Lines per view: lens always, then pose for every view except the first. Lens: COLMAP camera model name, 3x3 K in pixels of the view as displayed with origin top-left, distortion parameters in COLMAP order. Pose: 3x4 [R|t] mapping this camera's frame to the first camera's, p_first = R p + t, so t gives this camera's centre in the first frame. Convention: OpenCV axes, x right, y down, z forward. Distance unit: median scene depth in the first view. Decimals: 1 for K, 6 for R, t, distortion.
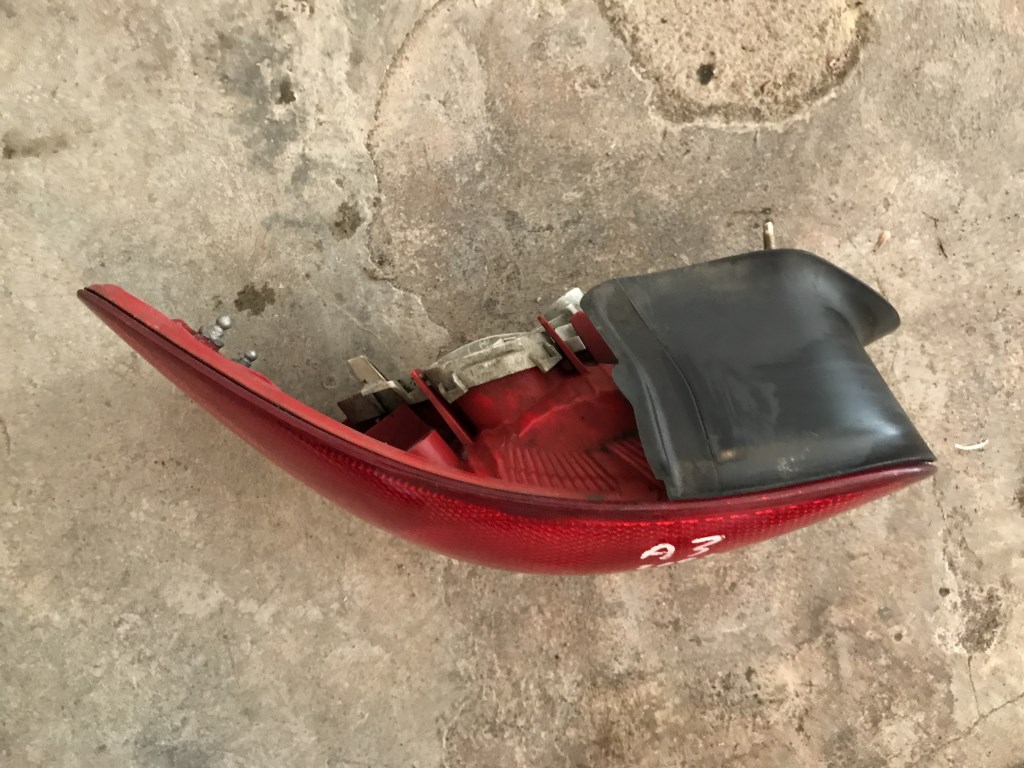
lens RADIAL K [[835.9, 0, 510.1], [0, 835.9, 384.3], [0, 0, 1]] dist [0.011430, 0.002905]
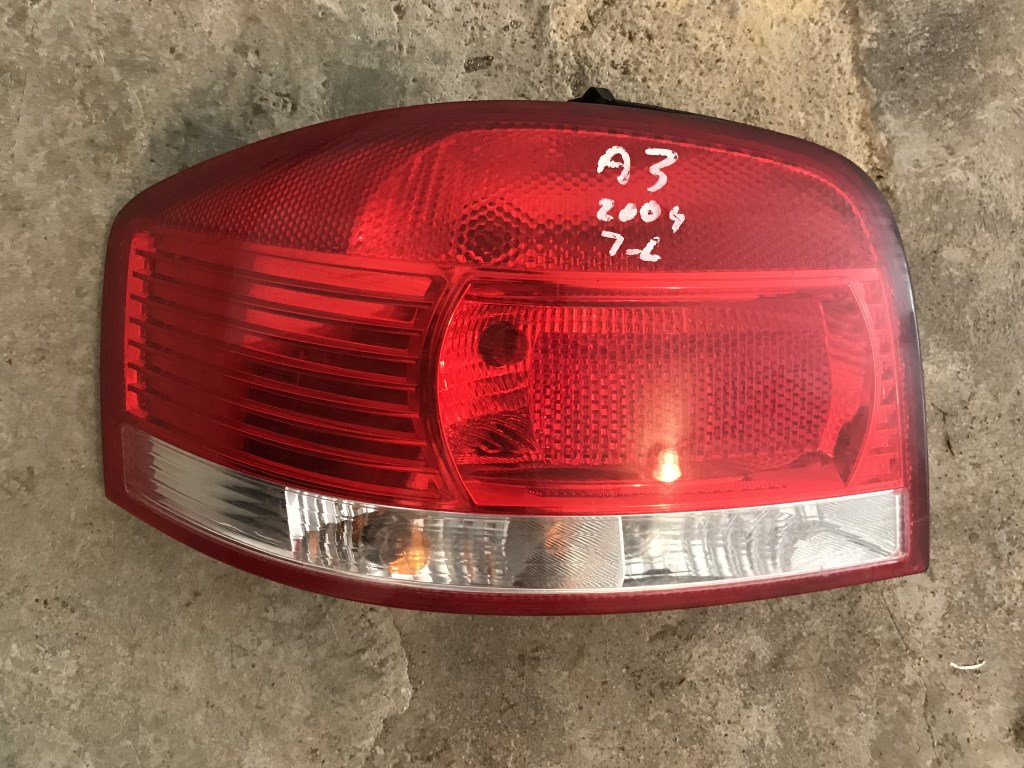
lens RADIAL K [[835.9, 0, 515.1], [0, 835.9, 386.3], [0, 0, 1]] dist [0.011430, 0.002905]
pose [[0.993477, 0.106195, 0.041556, -0.004892], [-0.096744, 0.977798, -0.185882, -0.007460], [-0.060374, 0.180649, 0.981693, 0.115221]]
